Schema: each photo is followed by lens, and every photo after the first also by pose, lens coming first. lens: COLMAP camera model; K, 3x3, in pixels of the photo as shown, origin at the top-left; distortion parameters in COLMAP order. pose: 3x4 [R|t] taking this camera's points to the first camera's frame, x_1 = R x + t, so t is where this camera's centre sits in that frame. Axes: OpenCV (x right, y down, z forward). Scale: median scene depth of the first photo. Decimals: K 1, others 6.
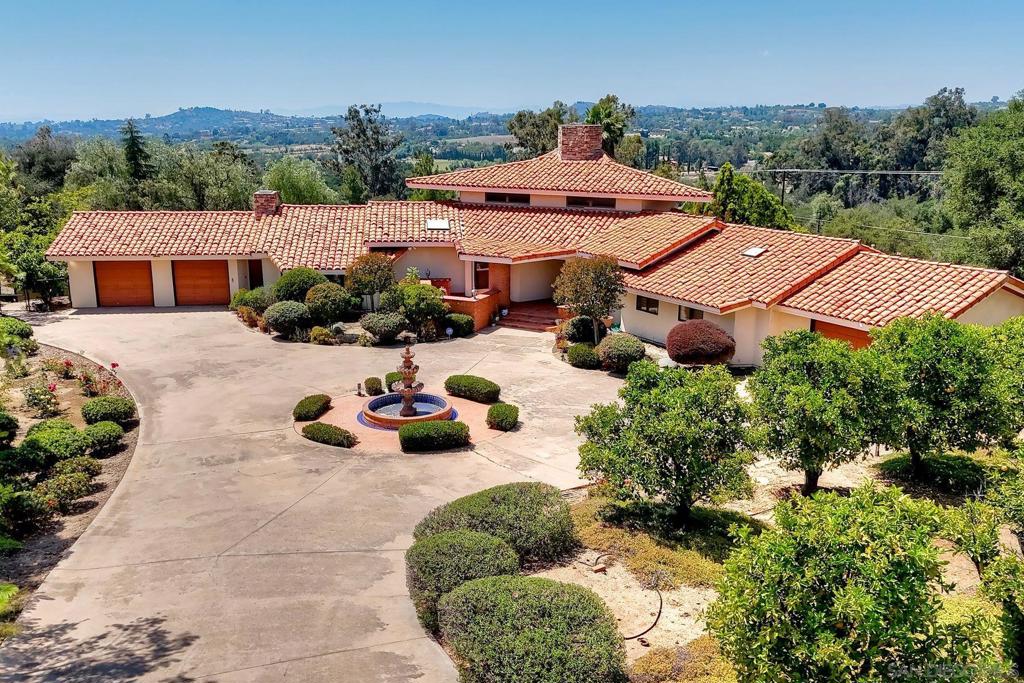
lens RADIAL K [[947.3, 0, 514.5], [0, 947.3, 390.4], [0, 0, 1]] dist [0.069566, -0.068402]
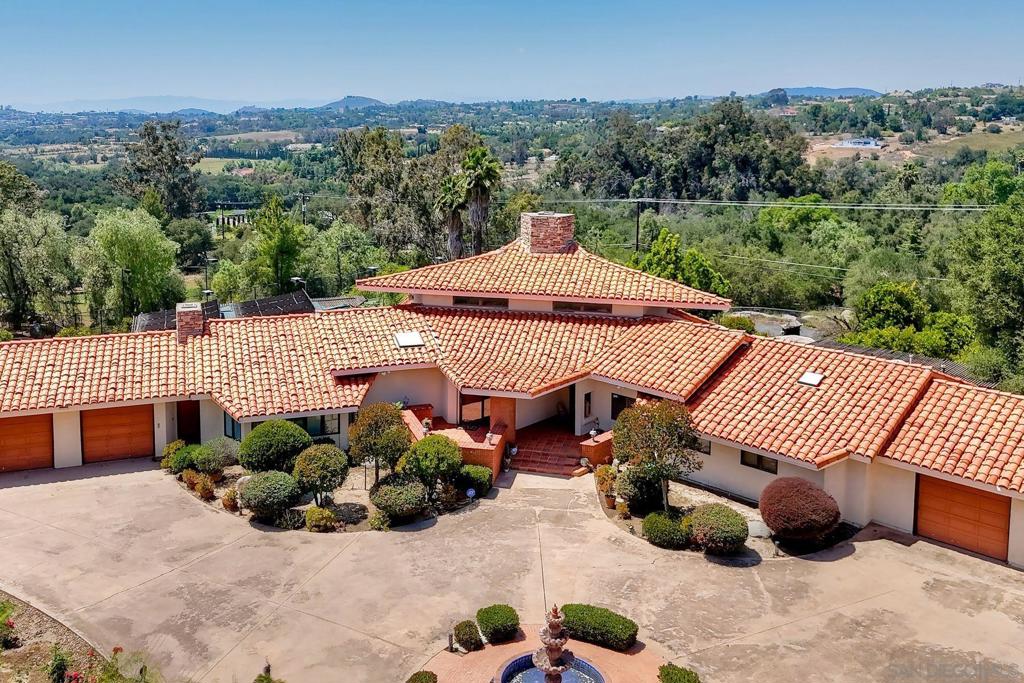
lens RADIAL K [[969.7, 0, 479.9], [0, 969.7, 239.5], [0, 0, 1]] dist [0.068856, -0.067253]
pose [[0.978648, -0.035874, 0.202386, -0.194229], [0.064354, 0.988624, -0.135948, -0.142390], [-0.195207, 0.146070, 0.969824, 0.130070]]
